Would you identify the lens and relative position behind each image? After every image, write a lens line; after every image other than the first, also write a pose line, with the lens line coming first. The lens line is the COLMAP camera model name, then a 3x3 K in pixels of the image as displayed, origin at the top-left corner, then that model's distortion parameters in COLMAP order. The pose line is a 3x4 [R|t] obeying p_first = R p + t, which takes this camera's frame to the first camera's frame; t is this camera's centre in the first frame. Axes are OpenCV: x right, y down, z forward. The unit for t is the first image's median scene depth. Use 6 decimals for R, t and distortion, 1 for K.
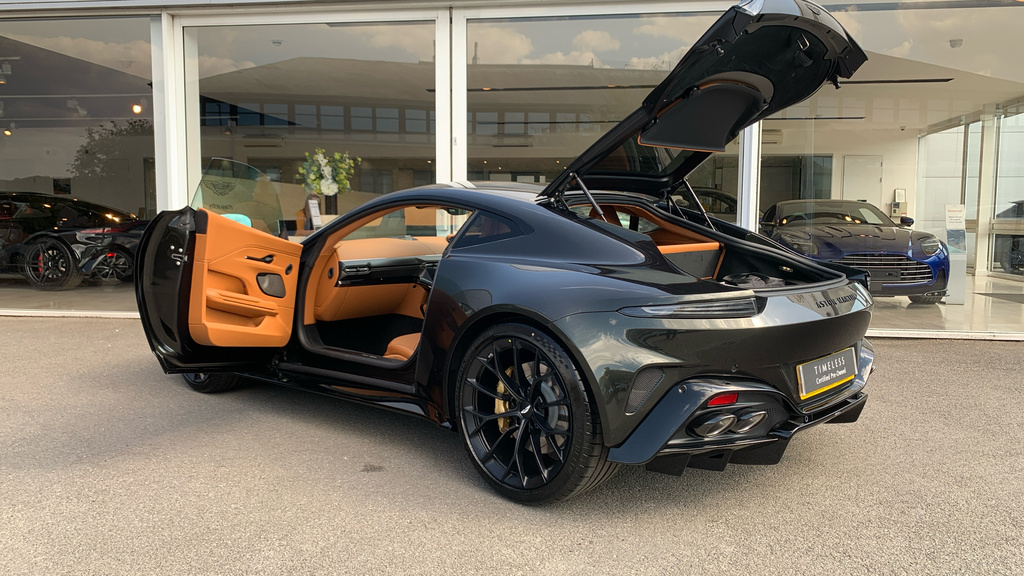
lens RADIAL K [[792.8, 0, 504.6], [0, 792.8, 288.9], [0, 0, 1]] dist [0.015908, -0.021992]
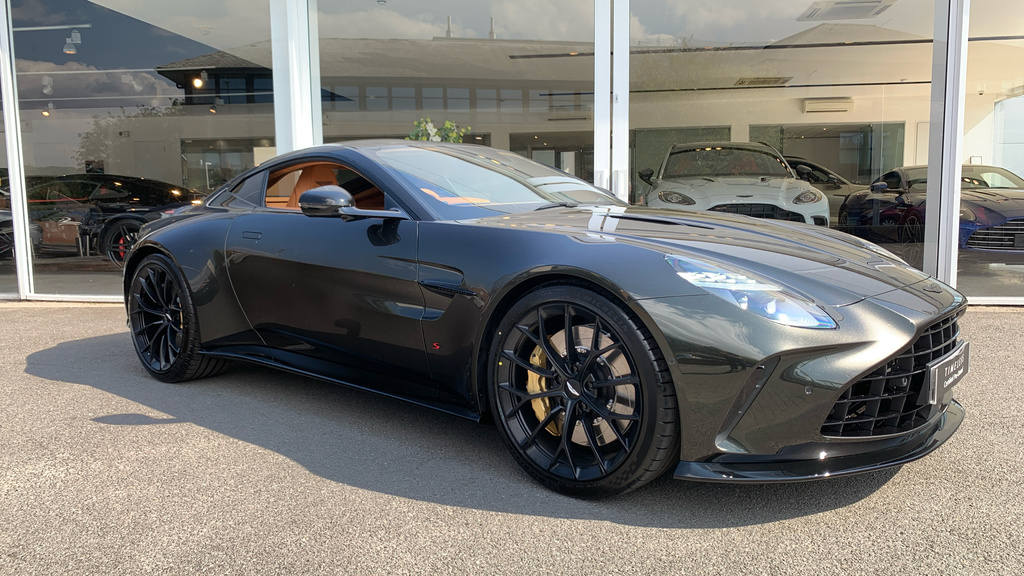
lens RADIAL K [[792.8, 0, 515.3], [0, 792.8, 293.8], [0, 0, 1]] dist [0.015908, -0.021992]
pose [[0.999786, -0.019273, 0.007533, -0.411798], [0.019040, 0.999375, 0.029775, 0.013135], [-0.008102, -0.029625, 0.999528, 0.188521]]
